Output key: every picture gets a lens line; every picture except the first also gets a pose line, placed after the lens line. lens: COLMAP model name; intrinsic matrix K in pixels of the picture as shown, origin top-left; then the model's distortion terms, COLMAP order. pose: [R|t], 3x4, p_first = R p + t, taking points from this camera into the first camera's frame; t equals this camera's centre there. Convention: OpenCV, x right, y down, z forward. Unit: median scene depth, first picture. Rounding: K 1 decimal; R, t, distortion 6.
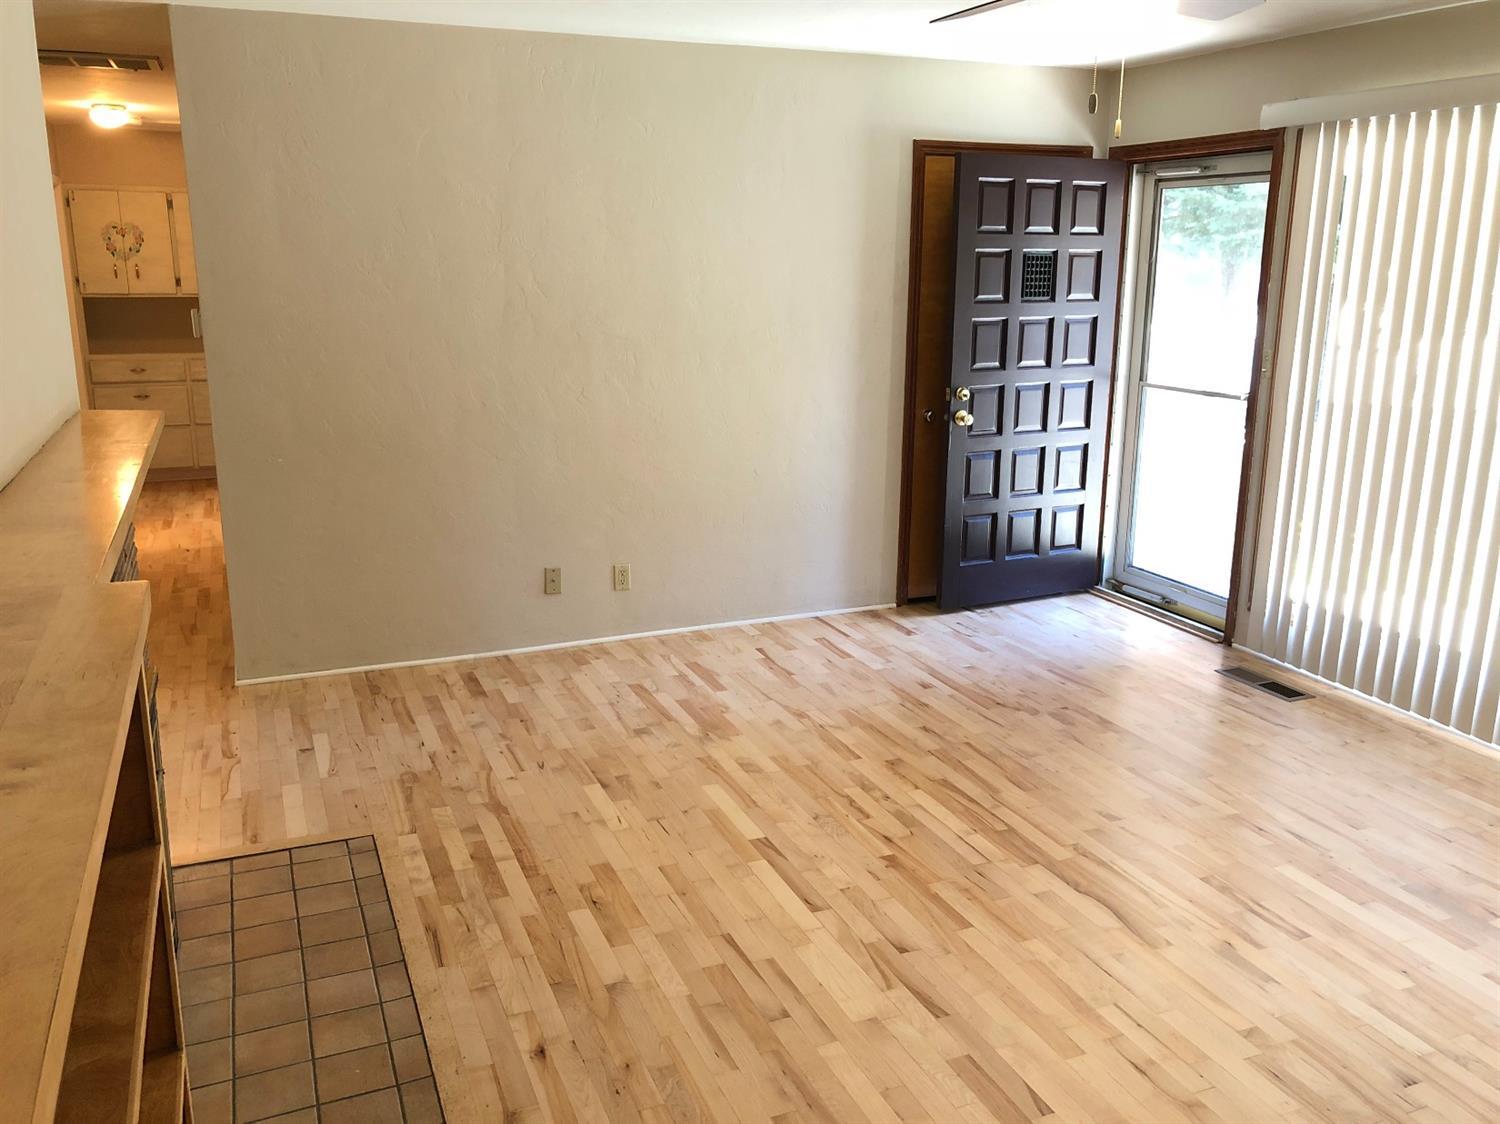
lens RADIAL K [[1214.1, 0, 750.0], [0, 1214.1, 562.0], [0, 0, 1]] dist [0.038613, 0.009712]
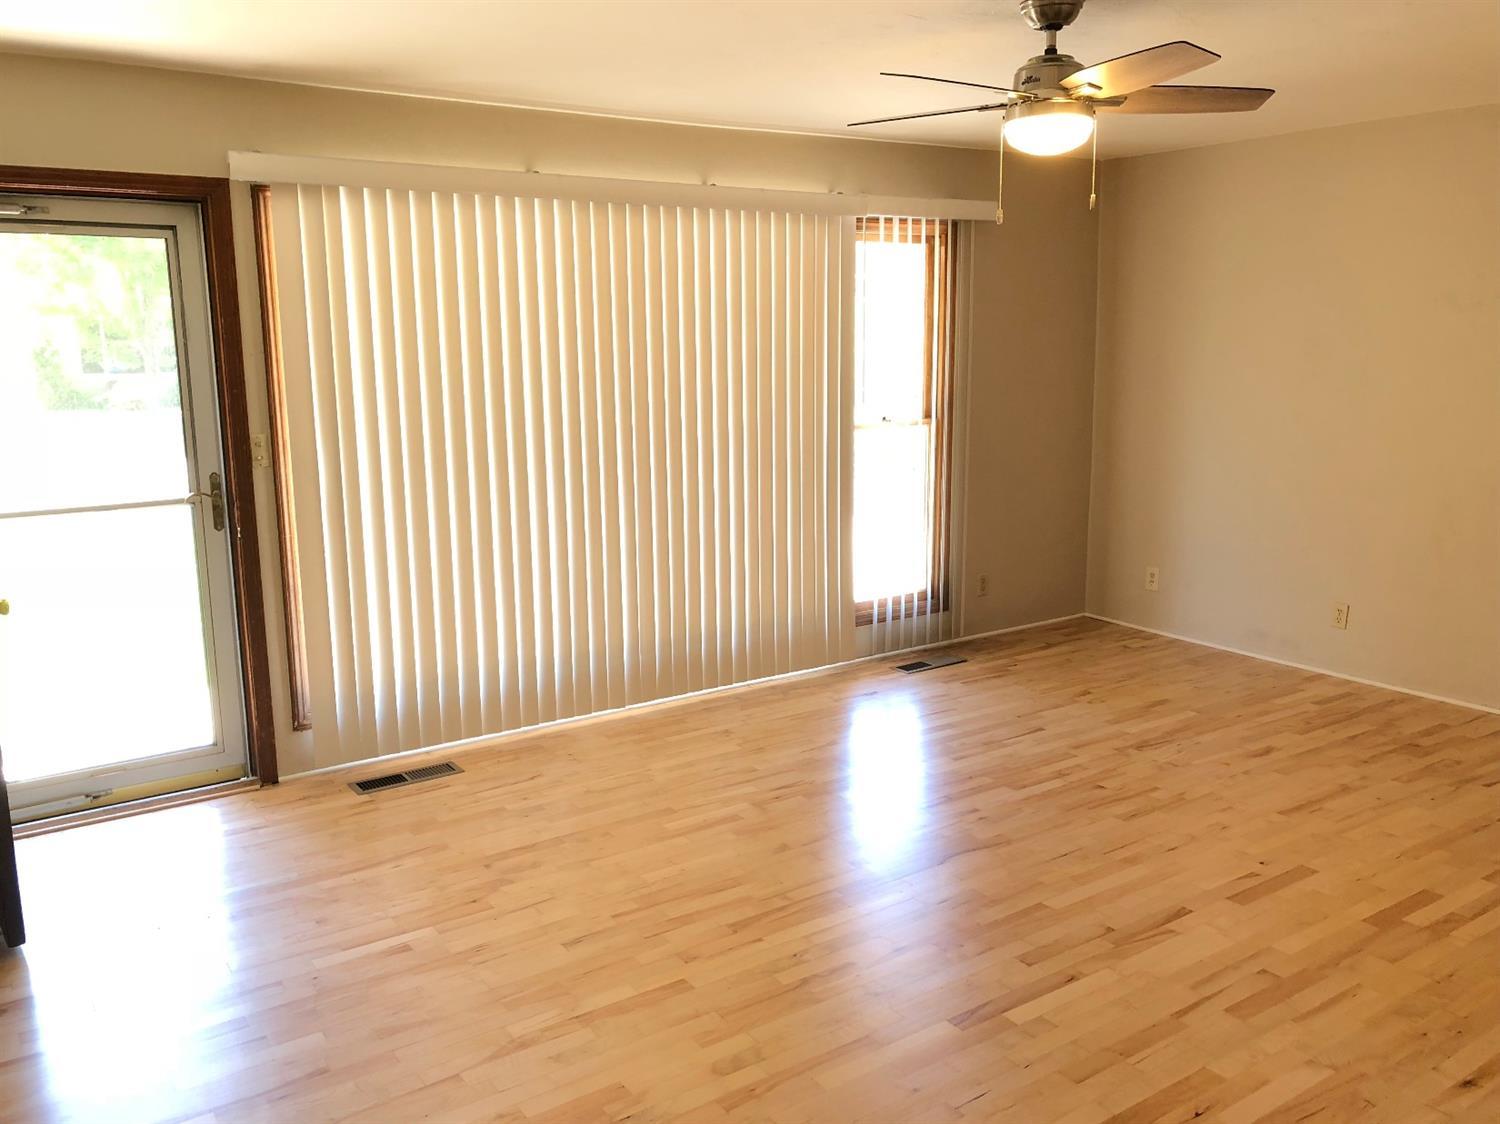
lens RADIAL K [[1230.4, 0, 750.0], [0, 1230.4, 562.0], [0, 0, 1]] dist [0.036779, -0.006950]
pose [[-0.203260, -0.184500, 0.961585, -0.561139], [0.248826, 0.940110, 0.232976, -0.231137], [-0.946980, 0.286622, -0.145178, 0.924356]]
